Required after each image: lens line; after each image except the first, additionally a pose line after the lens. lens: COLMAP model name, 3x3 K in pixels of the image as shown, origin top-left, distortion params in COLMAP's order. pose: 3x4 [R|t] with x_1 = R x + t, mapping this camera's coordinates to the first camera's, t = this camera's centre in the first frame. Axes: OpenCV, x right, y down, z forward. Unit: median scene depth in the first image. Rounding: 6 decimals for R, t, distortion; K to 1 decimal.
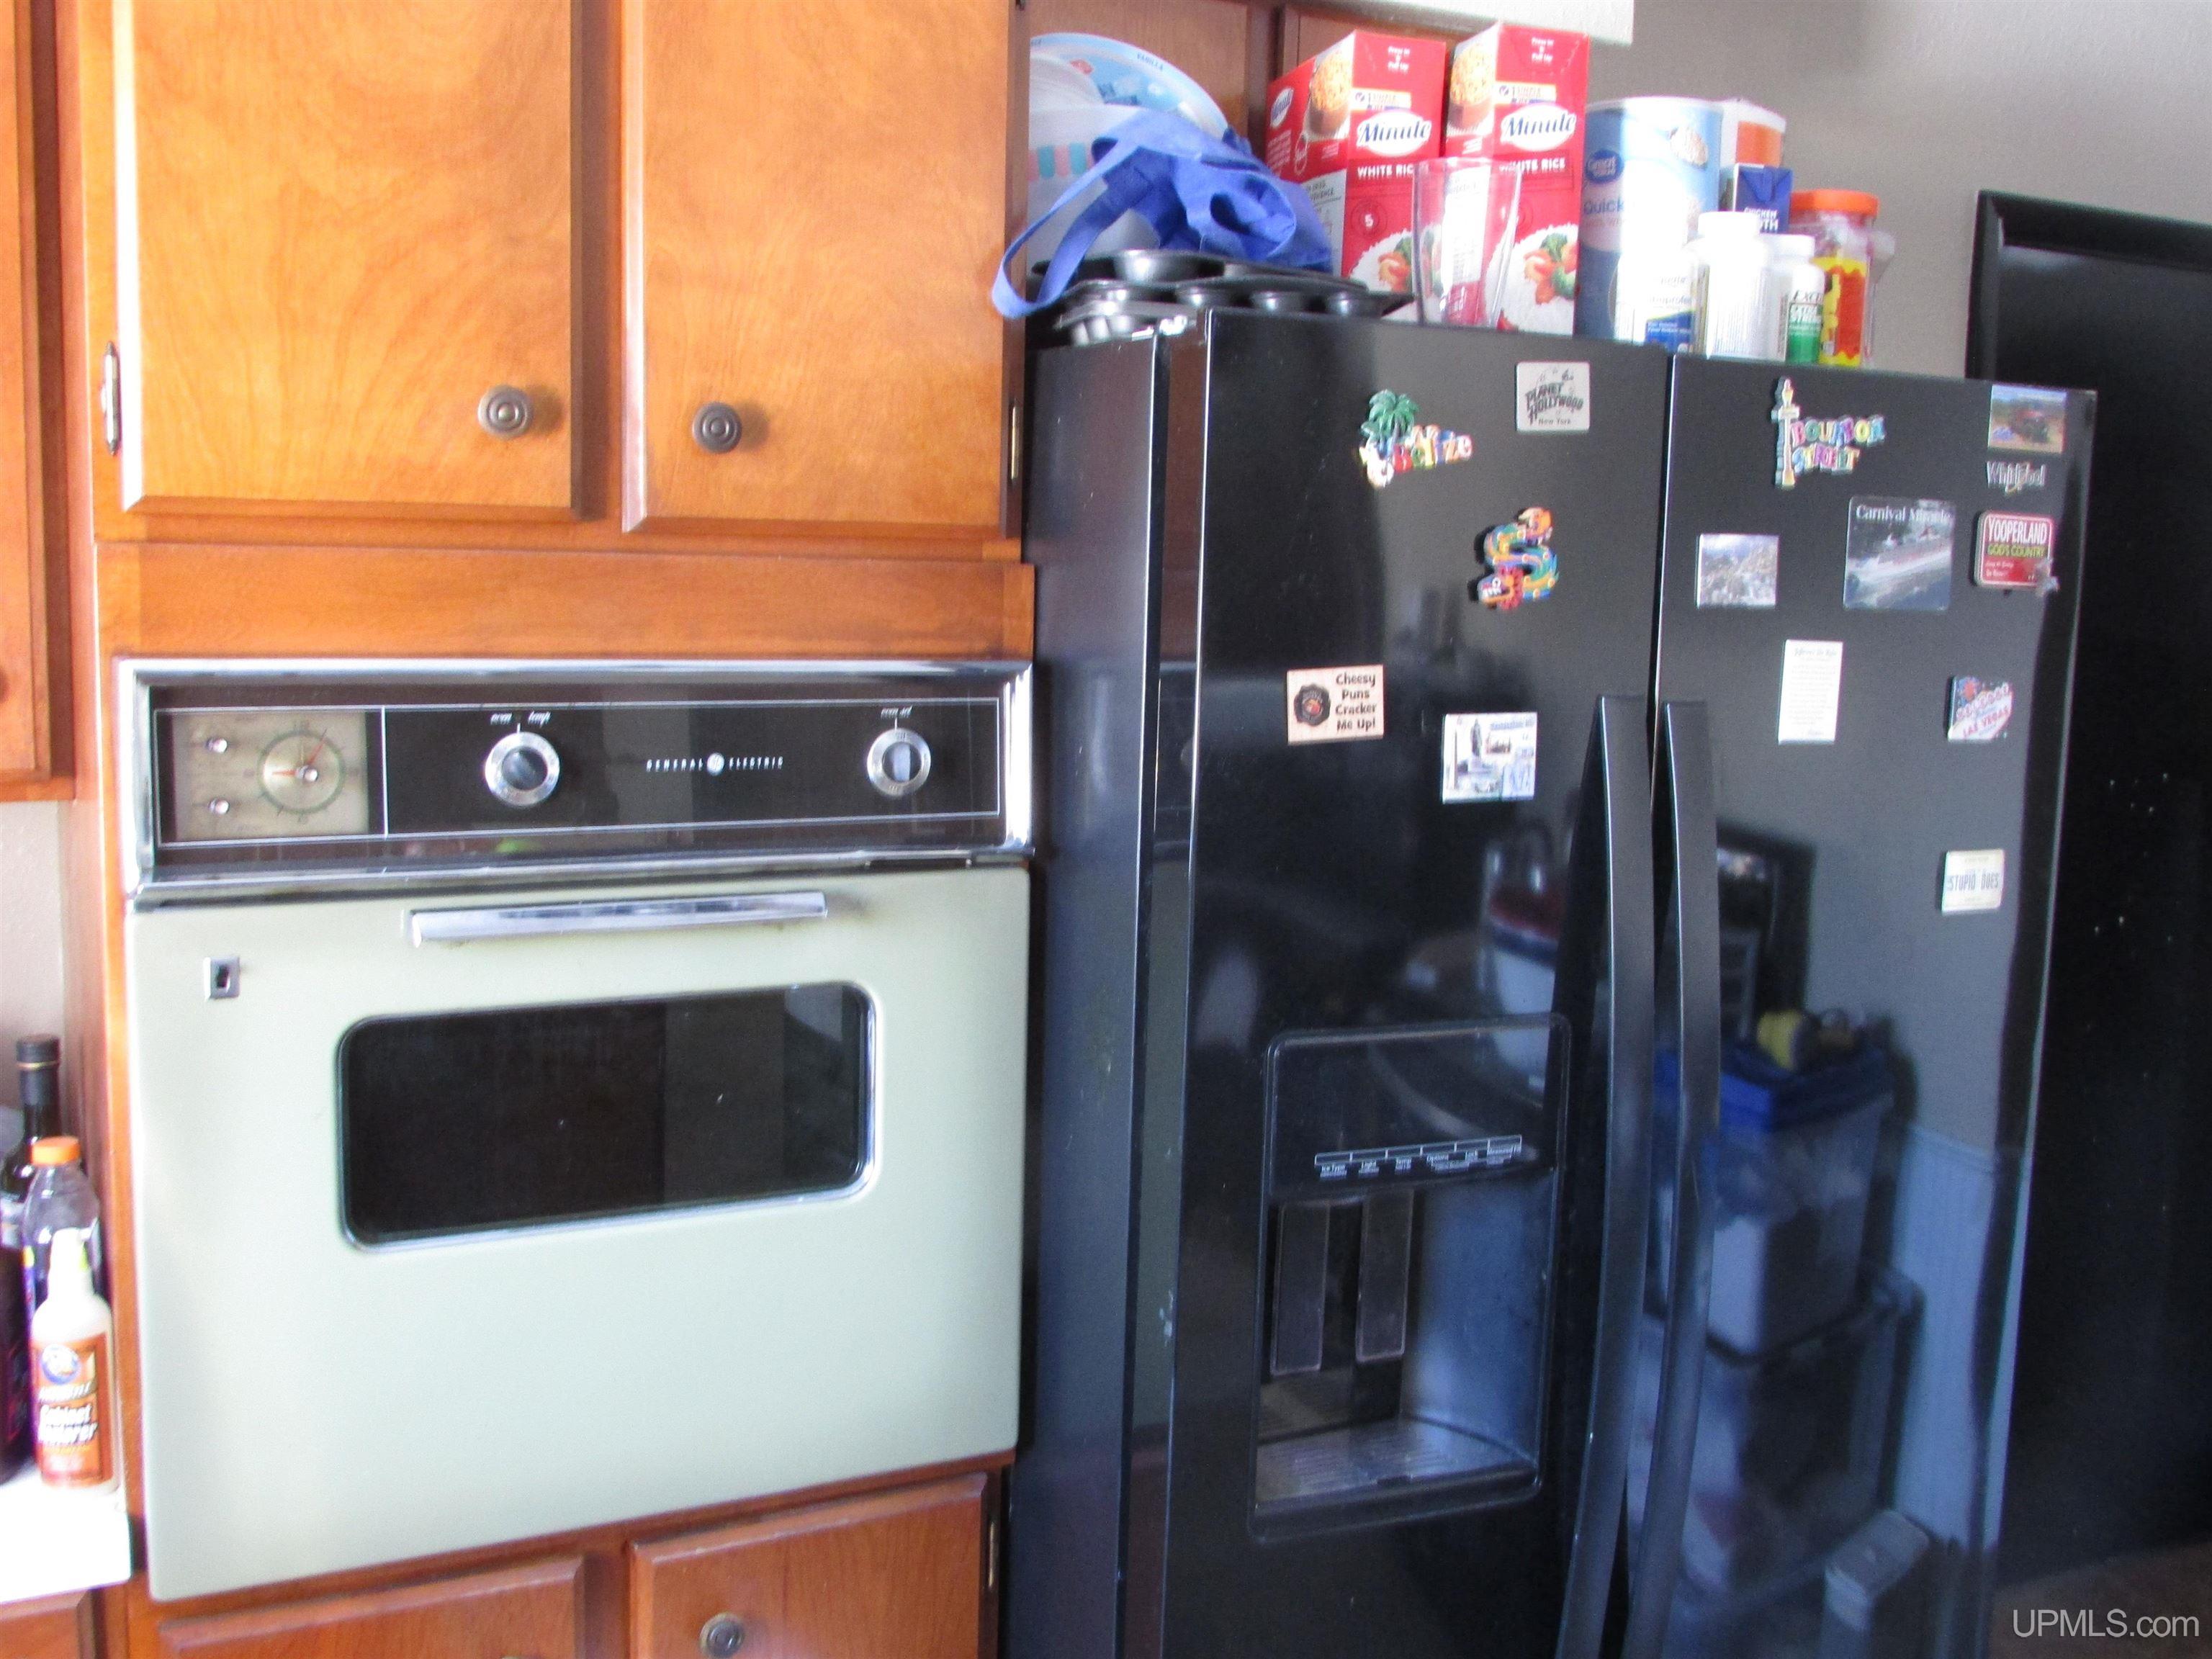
lens RADIAL K [[2208.2, 0, 1106.0], [0, 2208.2, 829.5], [0, 0, 1]] dist [-0.026218, -0.005707]
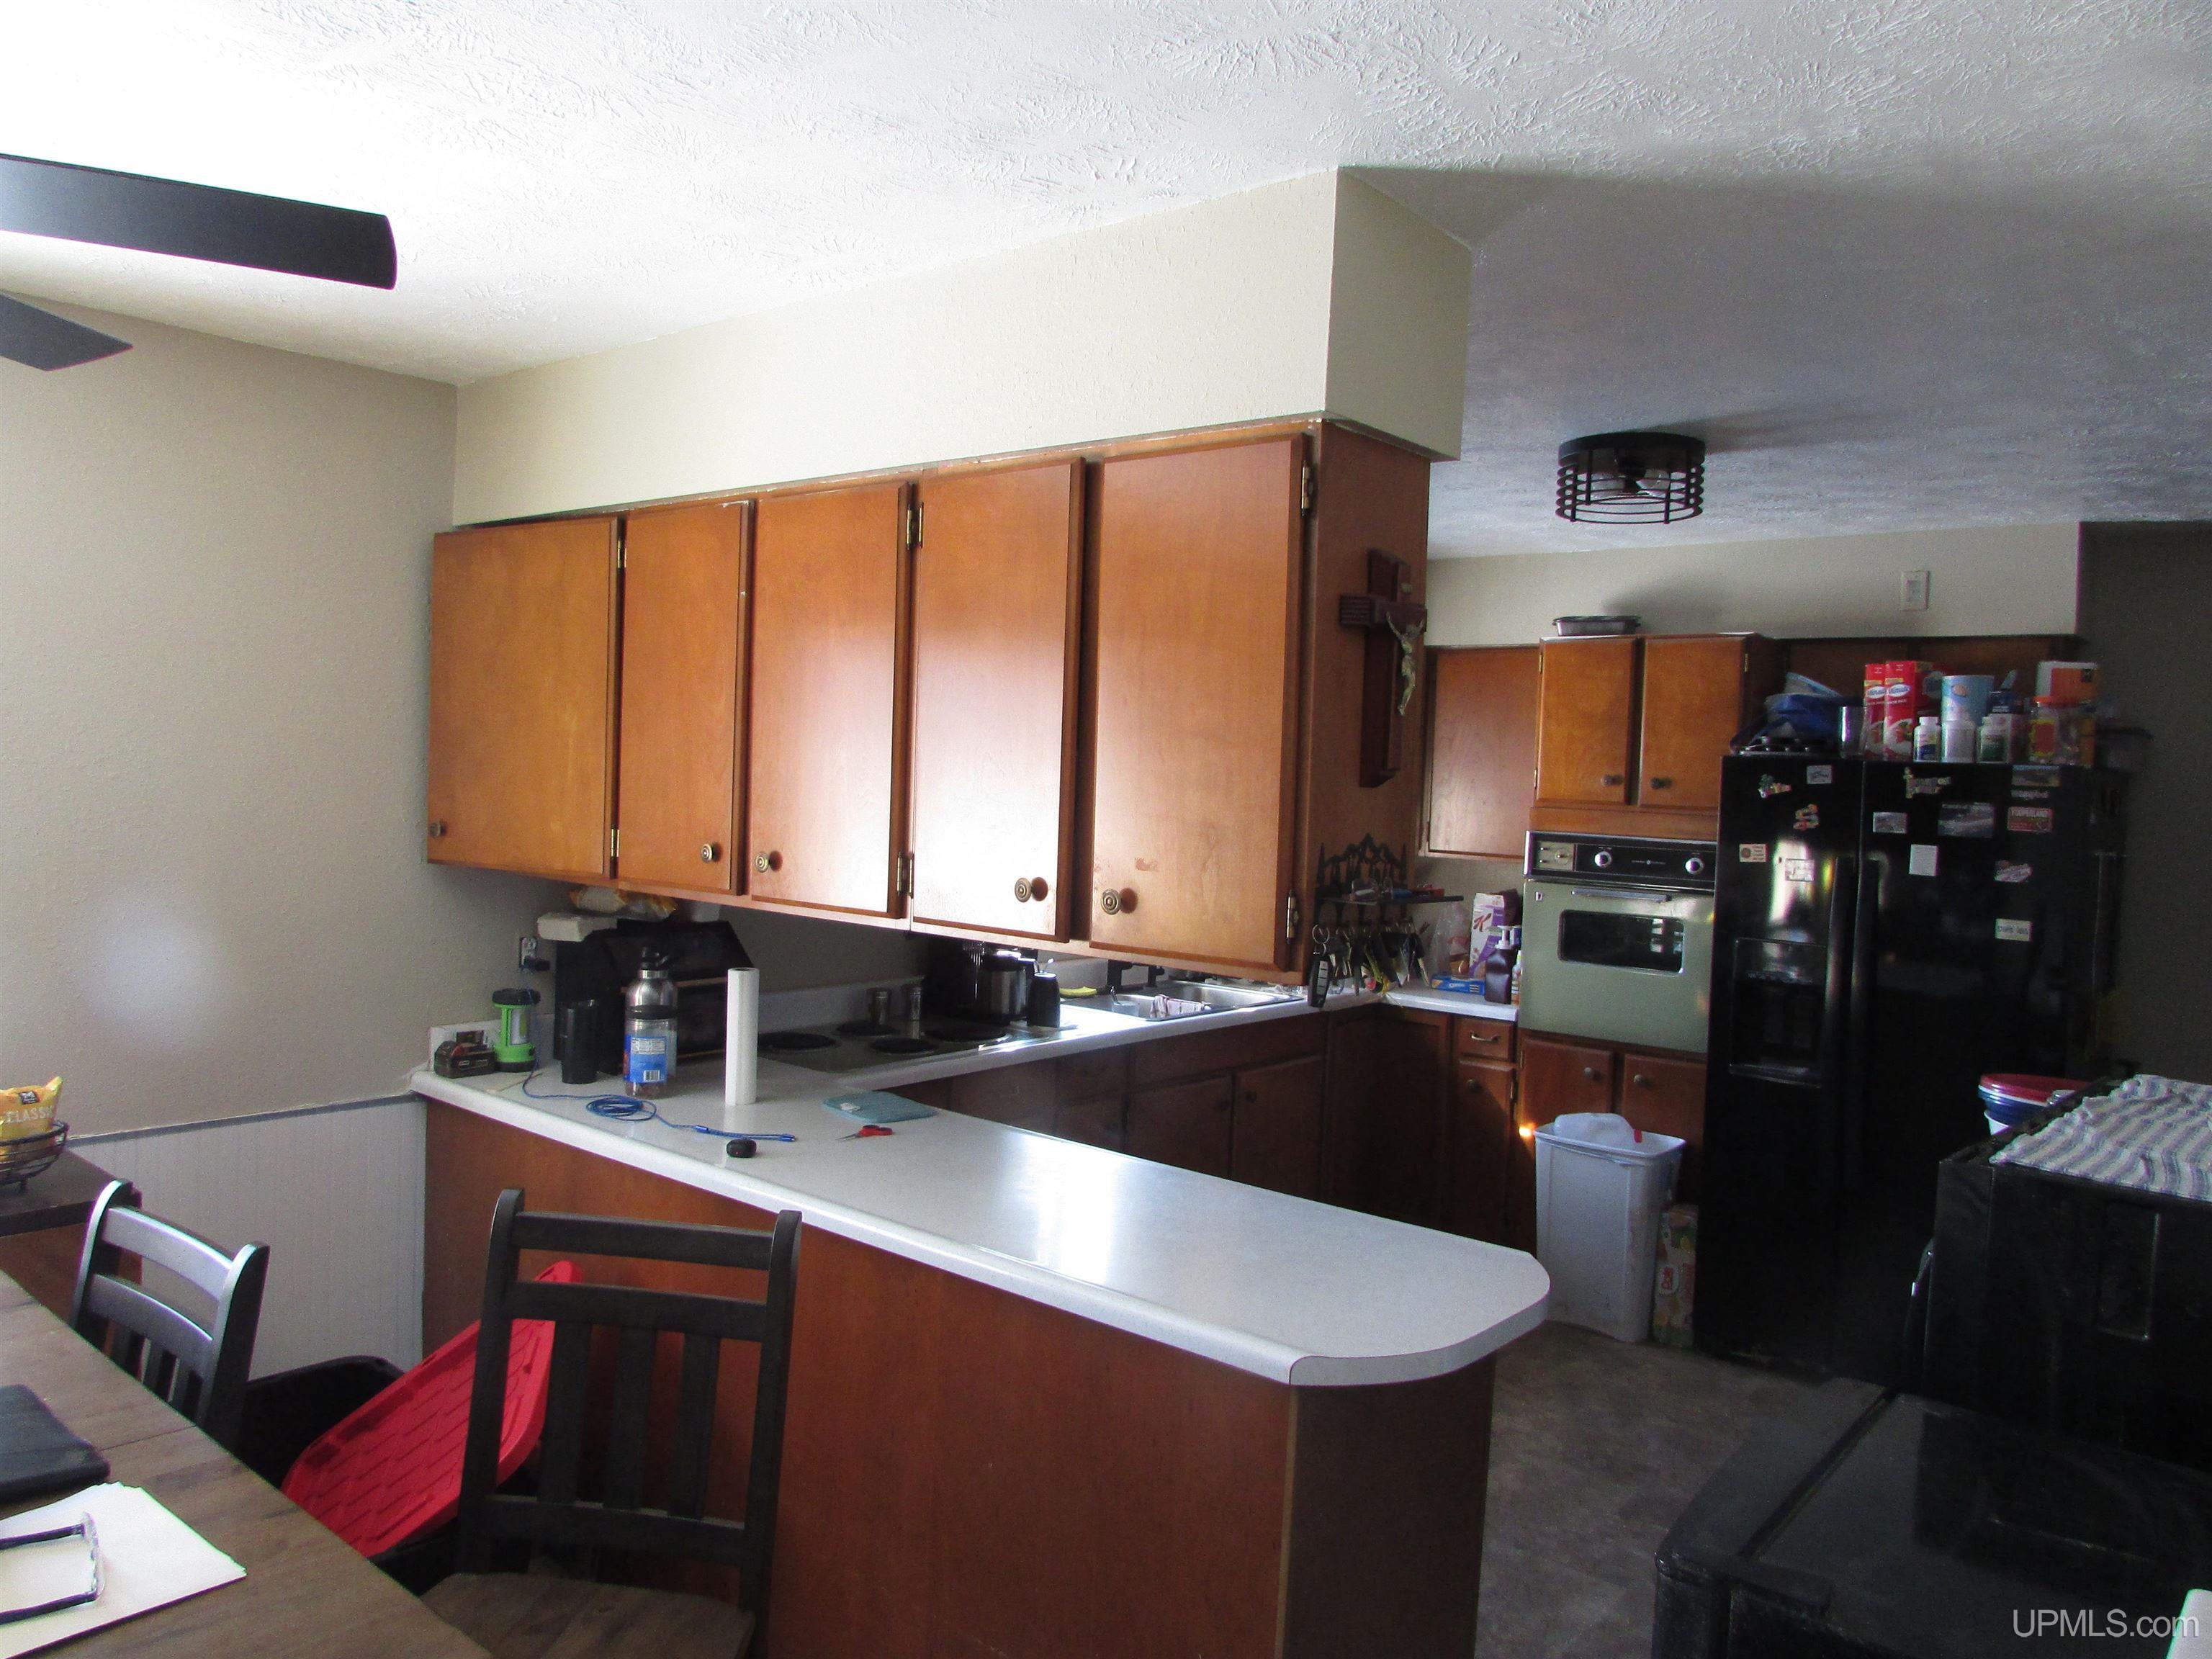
lens RADIAL K [[1562.5, 0, 1106.0], [0, 1562.5, 829.5], [0, 0, 1]] dist [-0.034258, 0.000274]
pose [[0.379085, 0.028132, -0.924934, 2.156530], [-0.127845, 0.991545, -0.022240, 0.106798], [0.916488, 0.126679, 0.379476, -1.076112]]
